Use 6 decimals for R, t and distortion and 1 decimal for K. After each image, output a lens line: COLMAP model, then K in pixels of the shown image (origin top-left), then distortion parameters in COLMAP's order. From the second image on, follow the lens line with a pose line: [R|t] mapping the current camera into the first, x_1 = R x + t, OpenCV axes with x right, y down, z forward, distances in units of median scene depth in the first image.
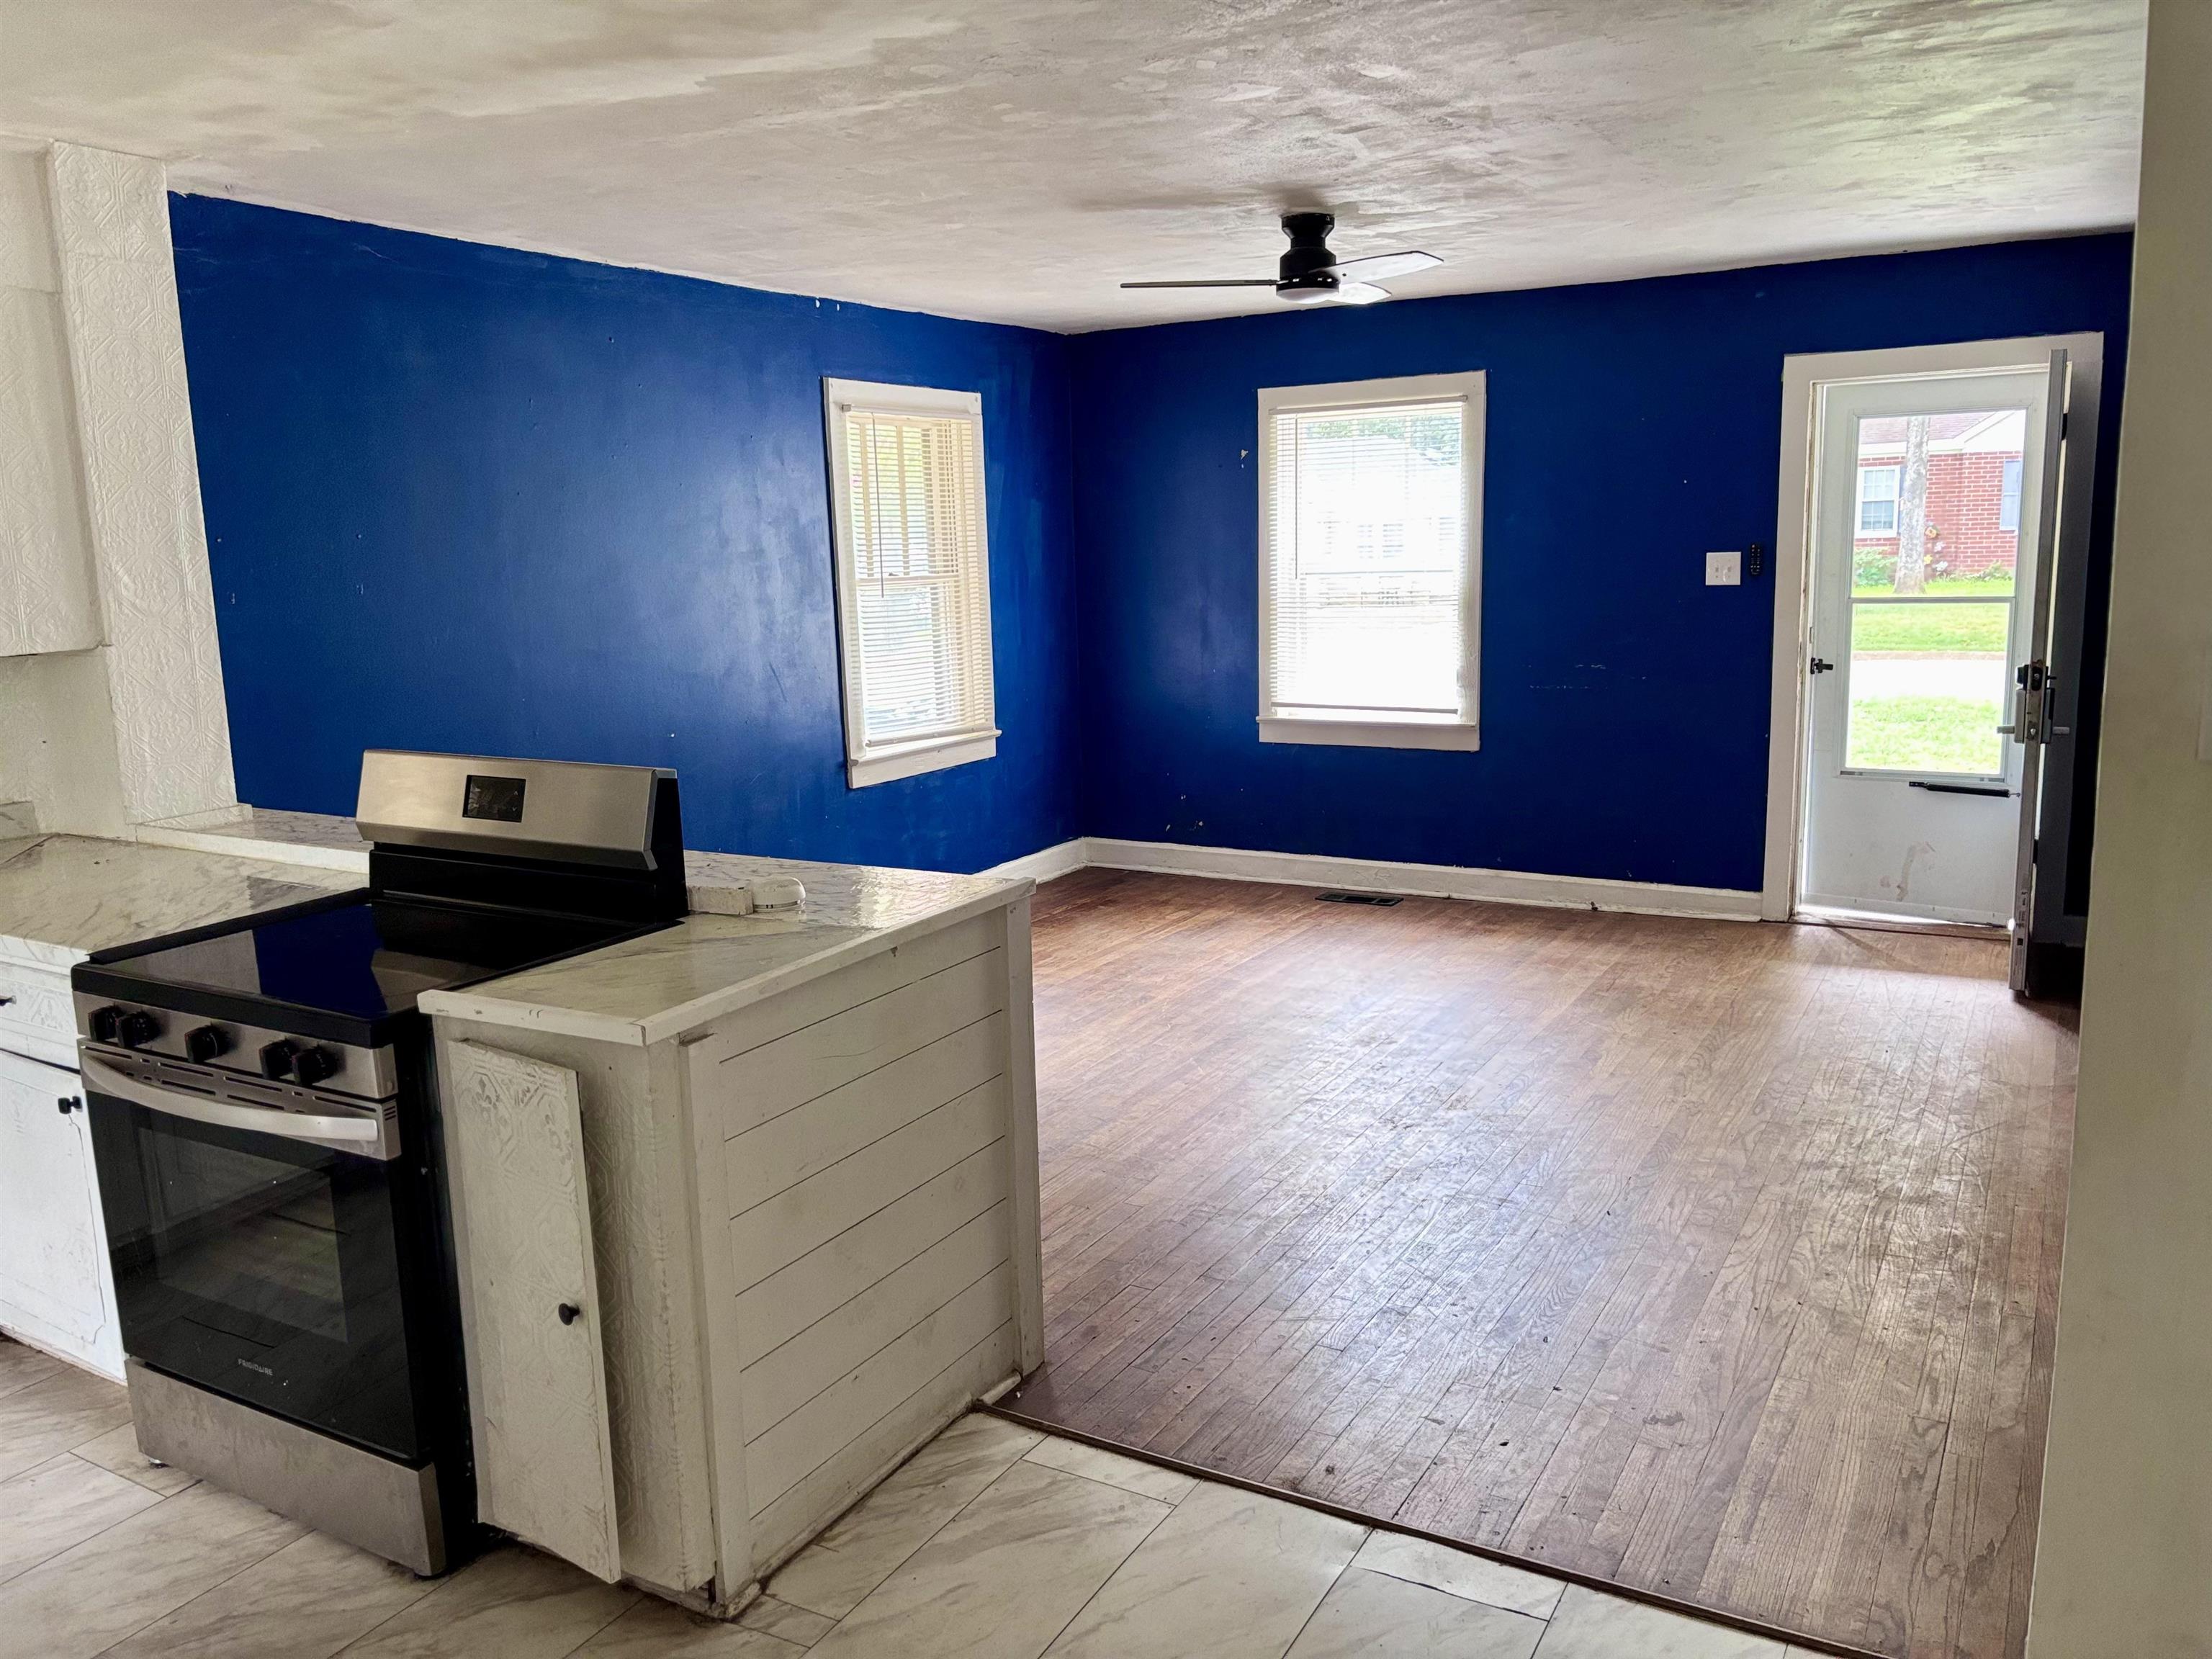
lens RADIAL K [[1670.9, 0, 1106.0], [0, 1670.9, 829.5], [0, 0, 1]] dist [0.005053, 0.000641]
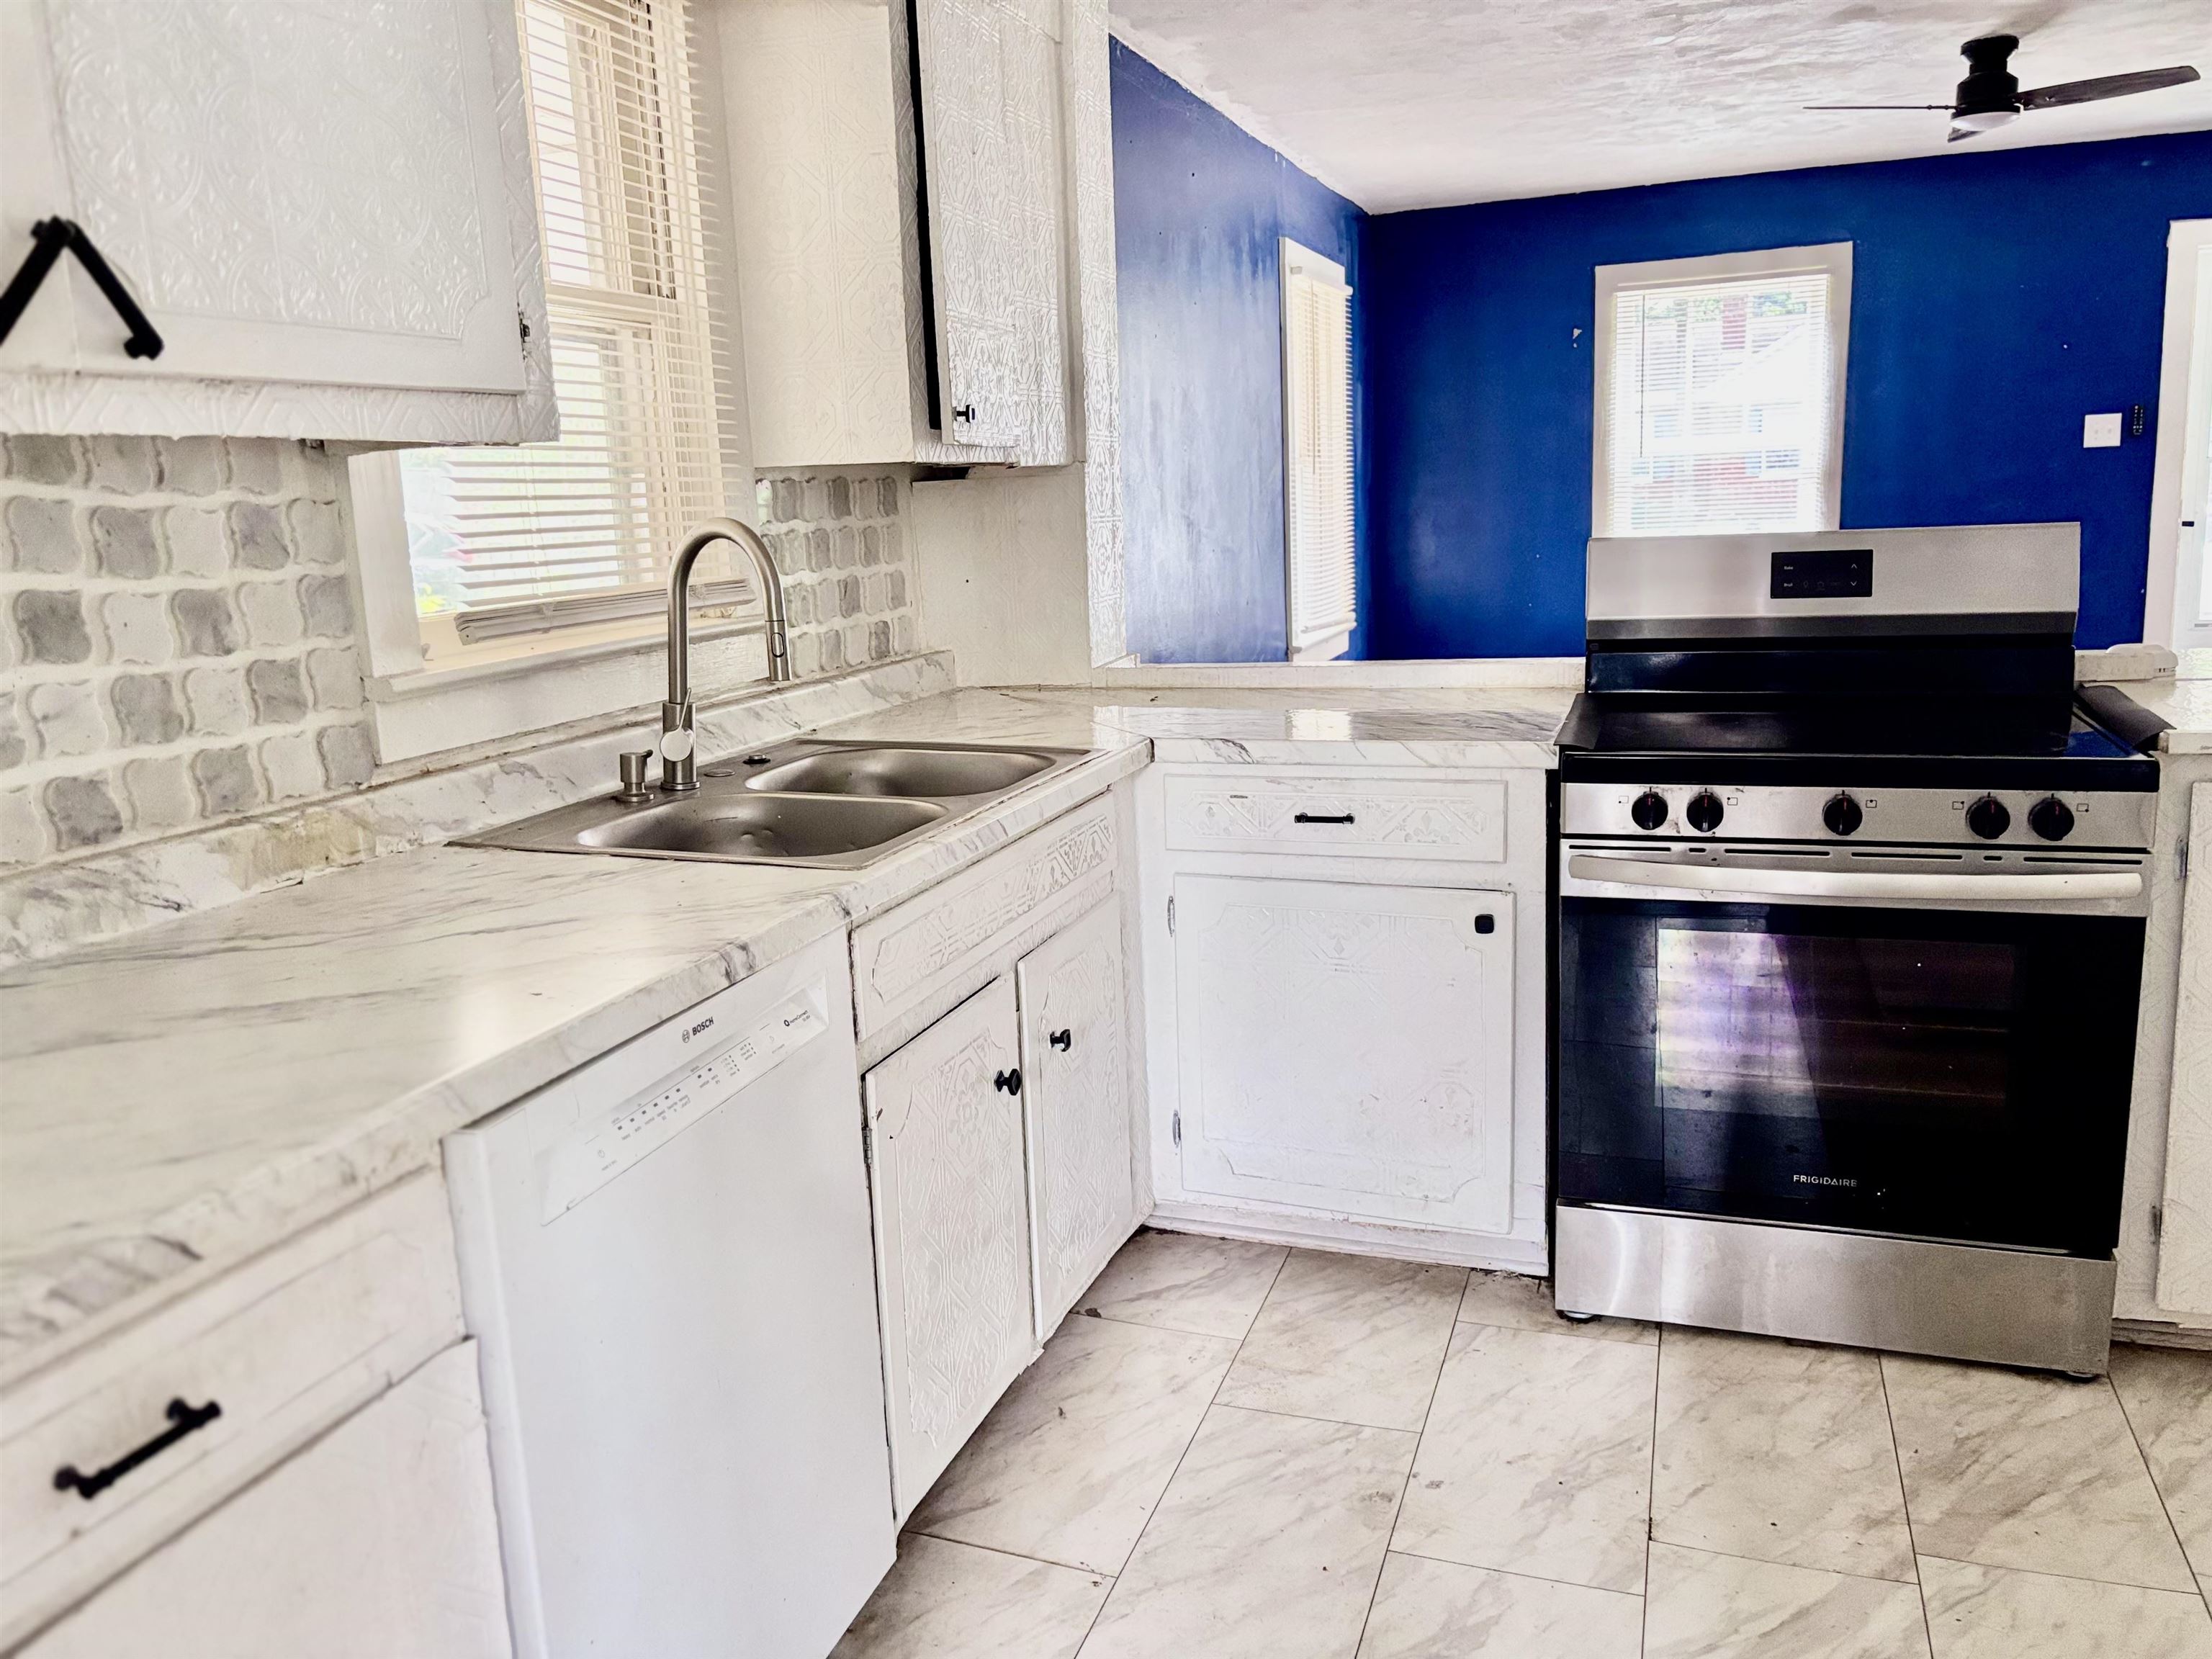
lens RADIAL K [[1701.4, 0, 1106.0], [0, 1701.4, 829.5], [0, 0, 1]] dist [0.001647, -0.000579]
pose [[0.983295, -0.055344, 0.173399, -0.431408], [0.053249, 0.998441, 0.016715, 0.039680], [-0.174054, -0.007203, 0.984710, 0.068647]]
